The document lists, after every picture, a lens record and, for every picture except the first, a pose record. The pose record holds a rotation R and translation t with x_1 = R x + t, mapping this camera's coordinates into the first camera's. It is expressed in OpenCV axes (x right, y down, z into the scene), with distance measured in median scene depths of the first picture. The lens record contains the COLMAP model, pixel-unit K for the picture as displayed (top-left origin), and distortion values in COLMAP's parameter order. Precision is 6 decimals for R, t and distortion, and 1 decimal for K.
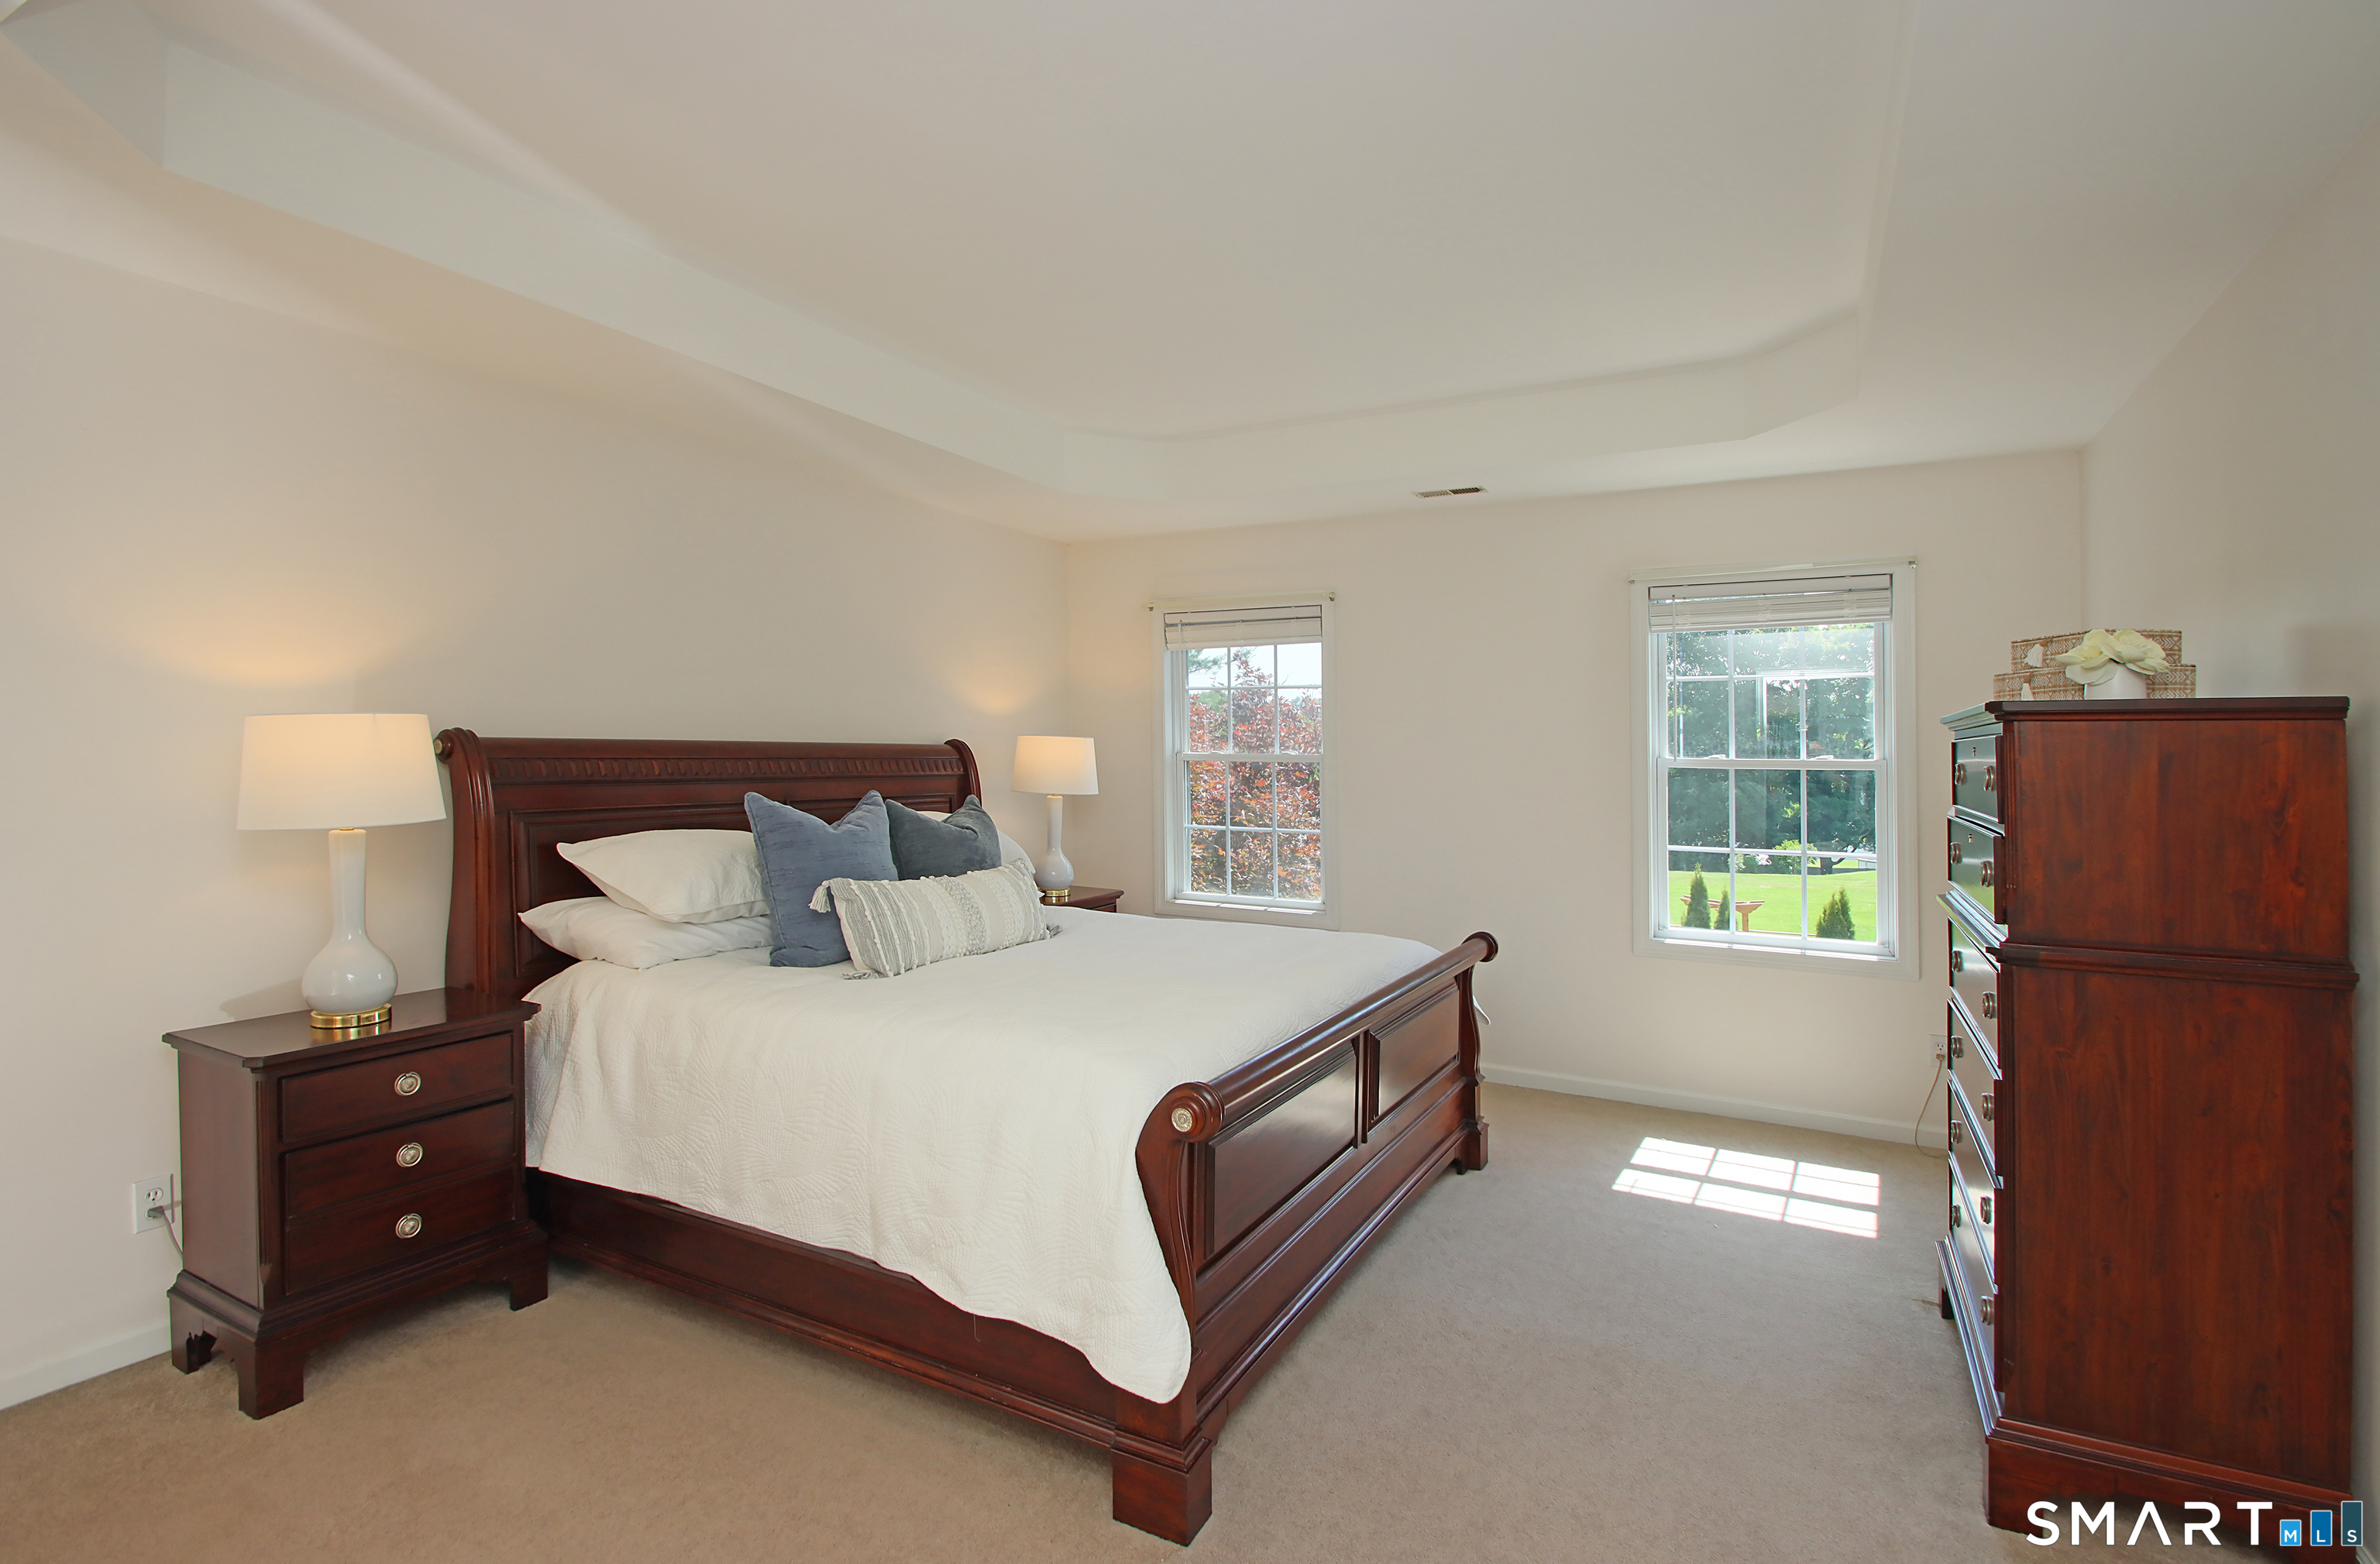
lens RADIAL K [[1115.2, 0, 1205.9], [0, 1115.2, 759.2], [0, 0, 1]] dist [0.018091, -0.015831]
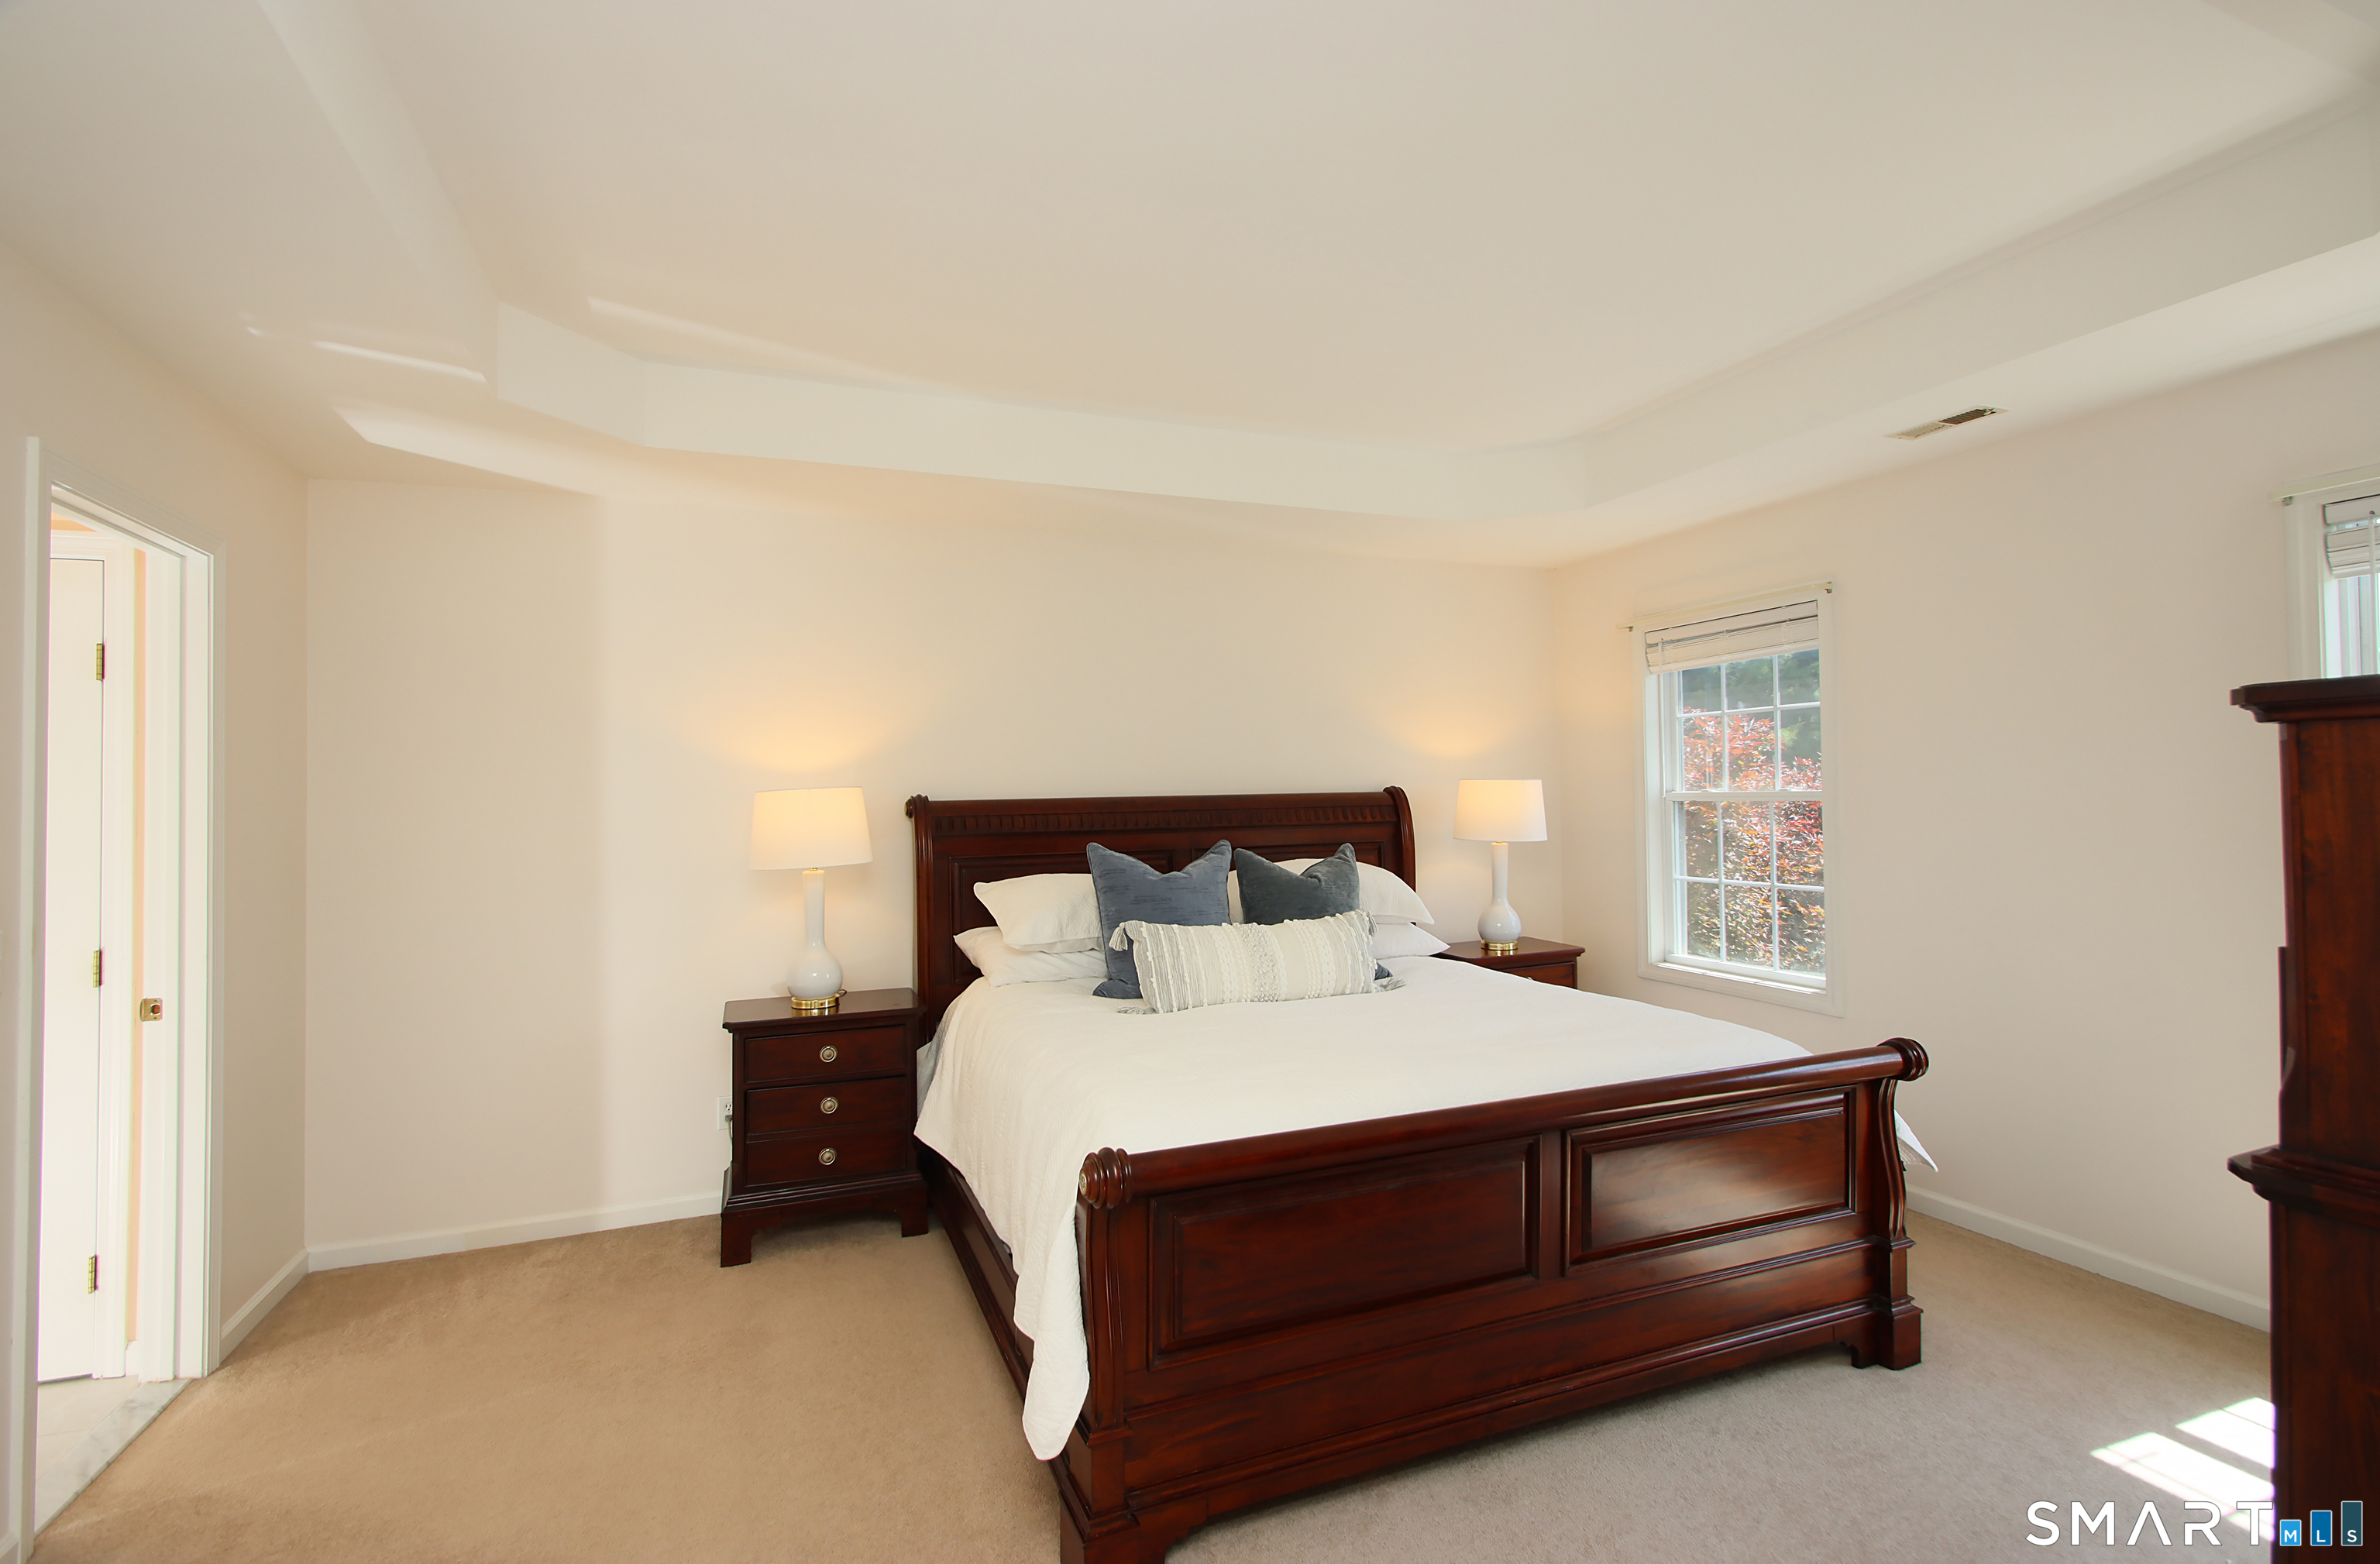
lens RADIAL K [[1115.2, 0, 1194.0], [0, 1115.2, 783.6], [0, 0, 1]] dist [0.018091, -0.015831]
pose [[0.762825, -0.031753, -0.645825, 0.425668], [0.024530, 0.999496, -0.020168, -0.006335], [0.646140, -0.000457, 0.763219, 0.178923]]
